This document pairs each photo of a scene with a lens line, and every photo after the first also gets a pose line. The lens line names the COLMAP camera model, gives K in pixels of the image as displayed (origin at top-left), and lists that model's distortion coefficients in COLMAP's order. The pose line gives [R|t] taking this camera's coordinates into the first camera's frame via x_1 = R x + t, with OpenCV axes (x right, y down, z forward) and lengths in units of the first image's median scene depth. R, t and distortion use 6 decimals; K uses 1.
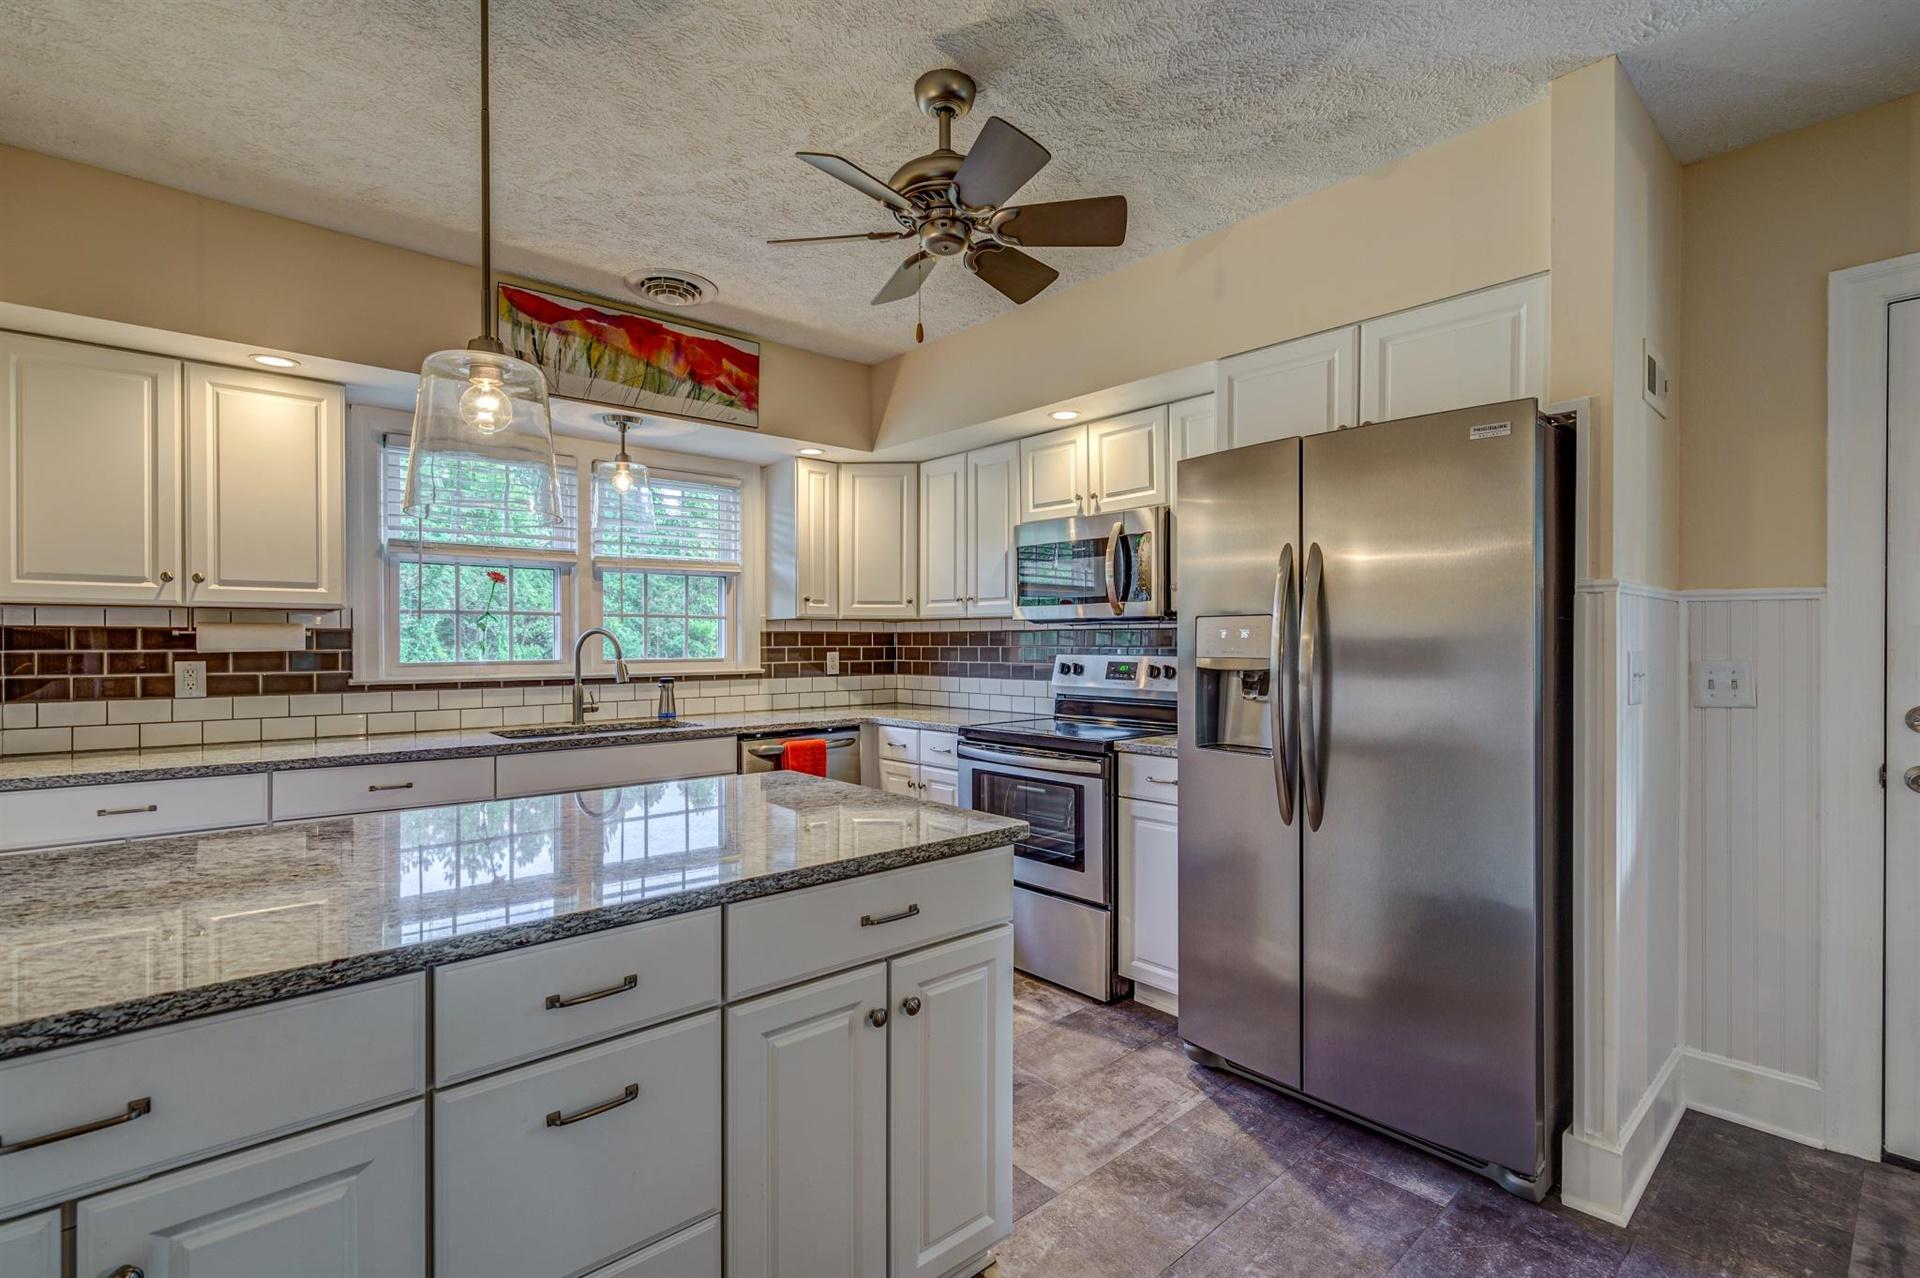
lens RADIAL K [[875.6, 0, 954.6], [0, 875.6, 642.8], [0, 0, 1]] dist [-0.002496, 0.000064]
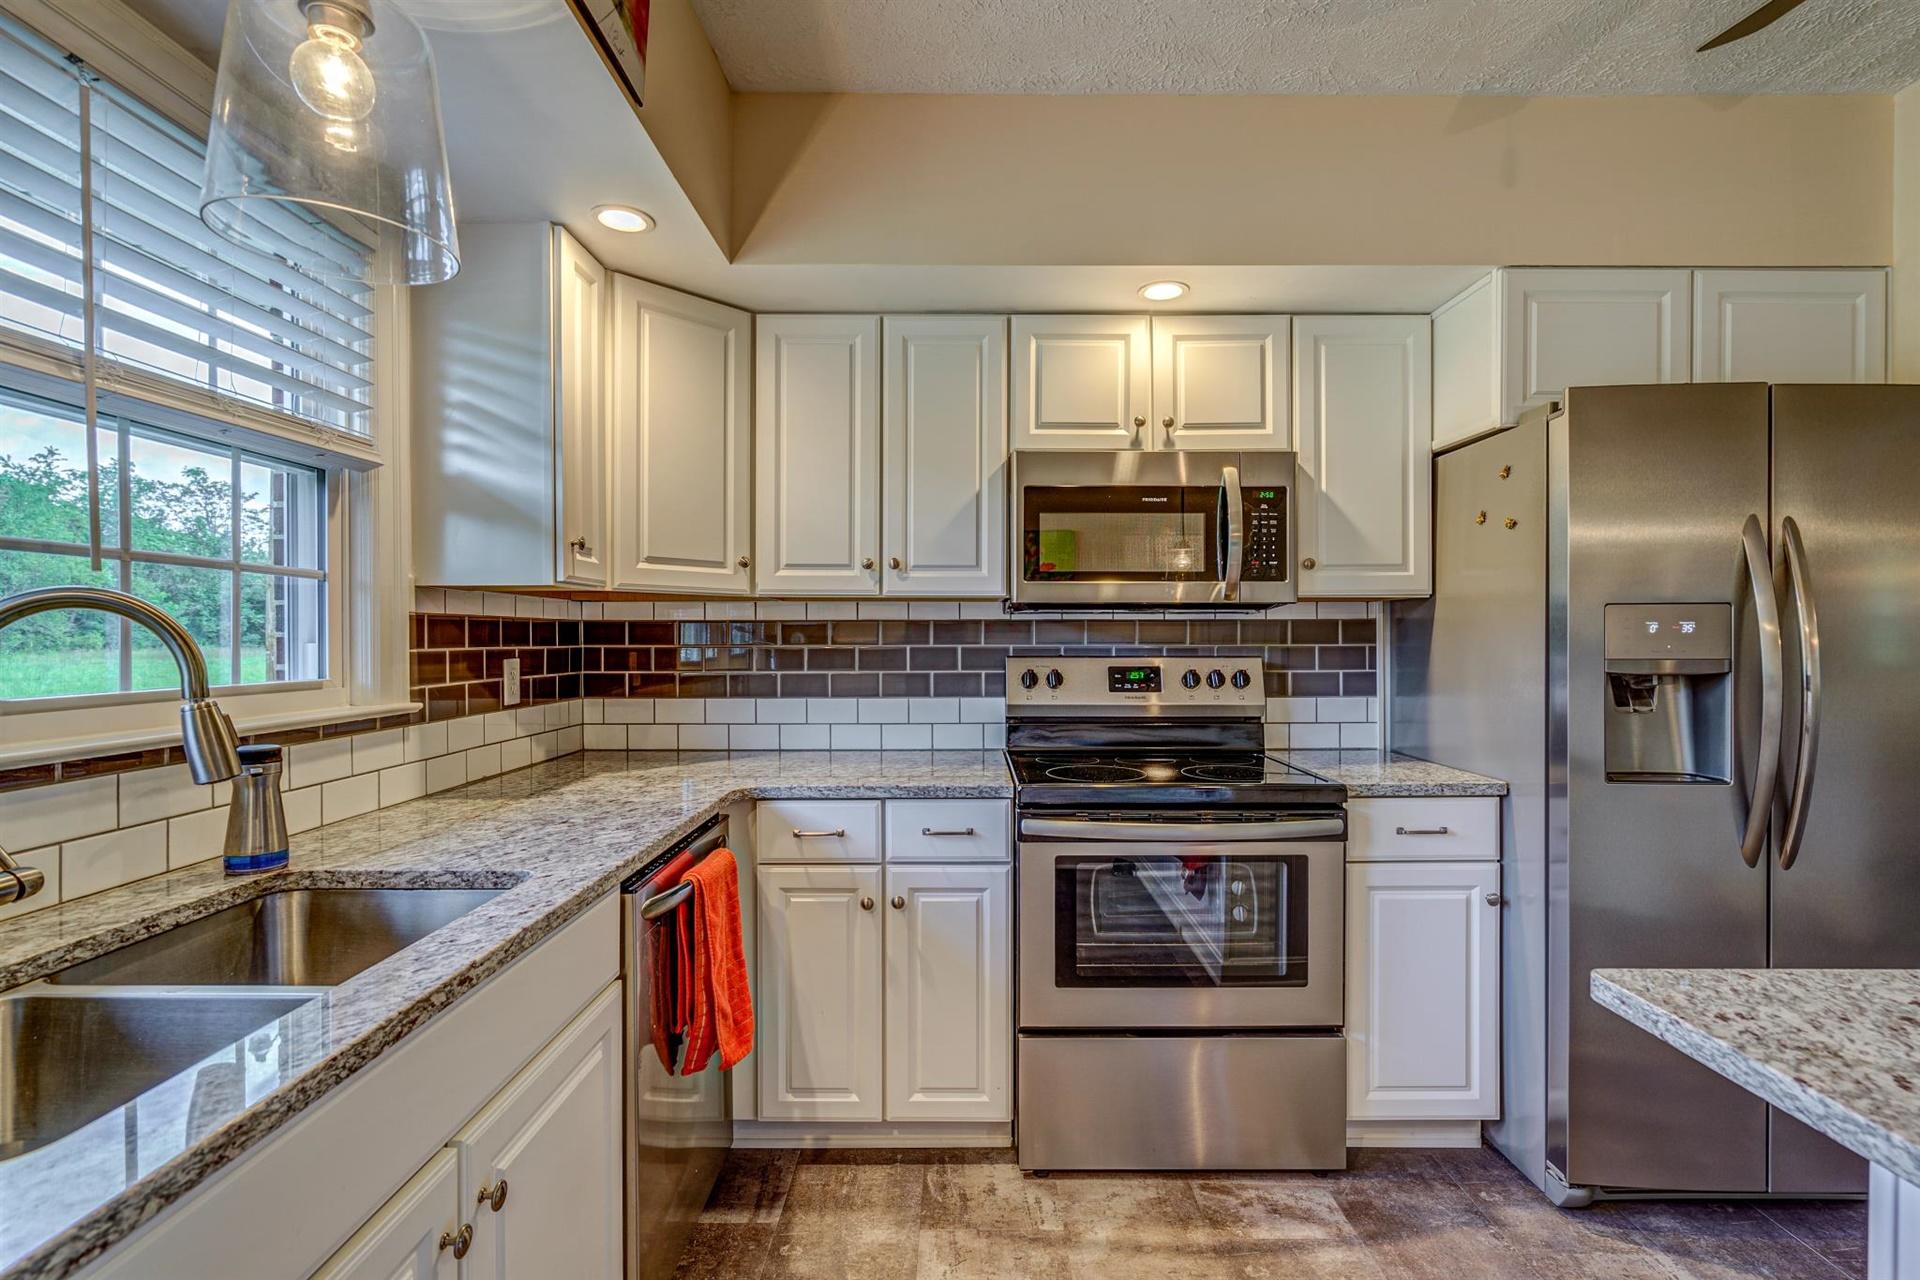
lens RADIAL K [[875.6, 0, 954.6], [0, 875.6, 643.8], [0, 0, 1]] dist [-0.002496, 0.000064]
pose [[0.662651, -0.005320, 0.748909, -0.456162], [0.000810, 0.999979, 0.006387, -0.001013], [-0.748928, -0.003626, 0.662642, 0.665214]]
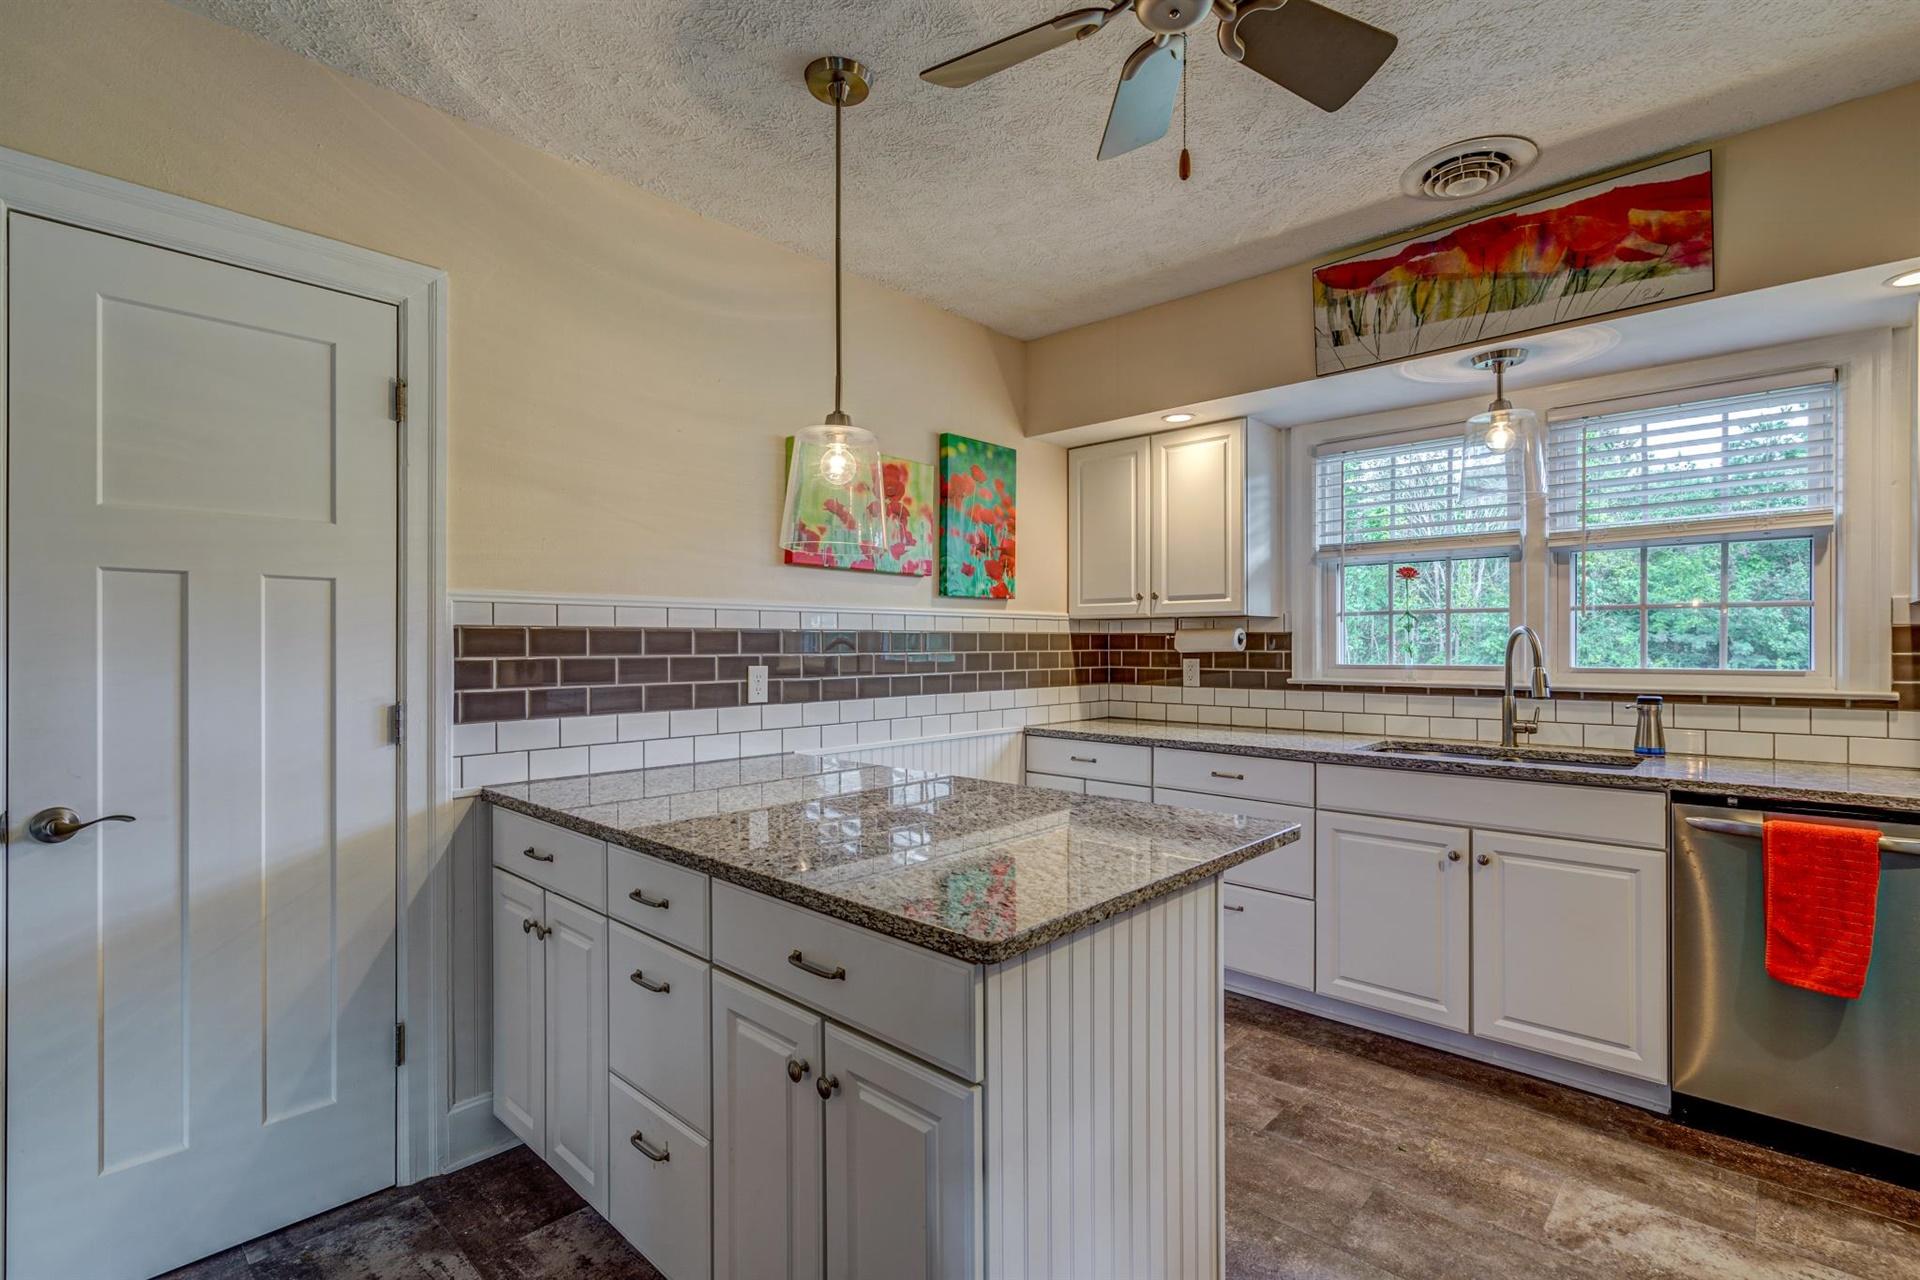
lens RADIAL K [[875.6, 0, 954.6], [0, 875.6, 643.8], [0, 0, 1]] dist [-0.002496, 0.000064]
pose [[0.106139, 0.001303, -0.994350, 0.336564], [-0.000005, 0.999999, 0.001310, -0.002440], [0.994351, -0.000134, 0.106139, 0.438320]]
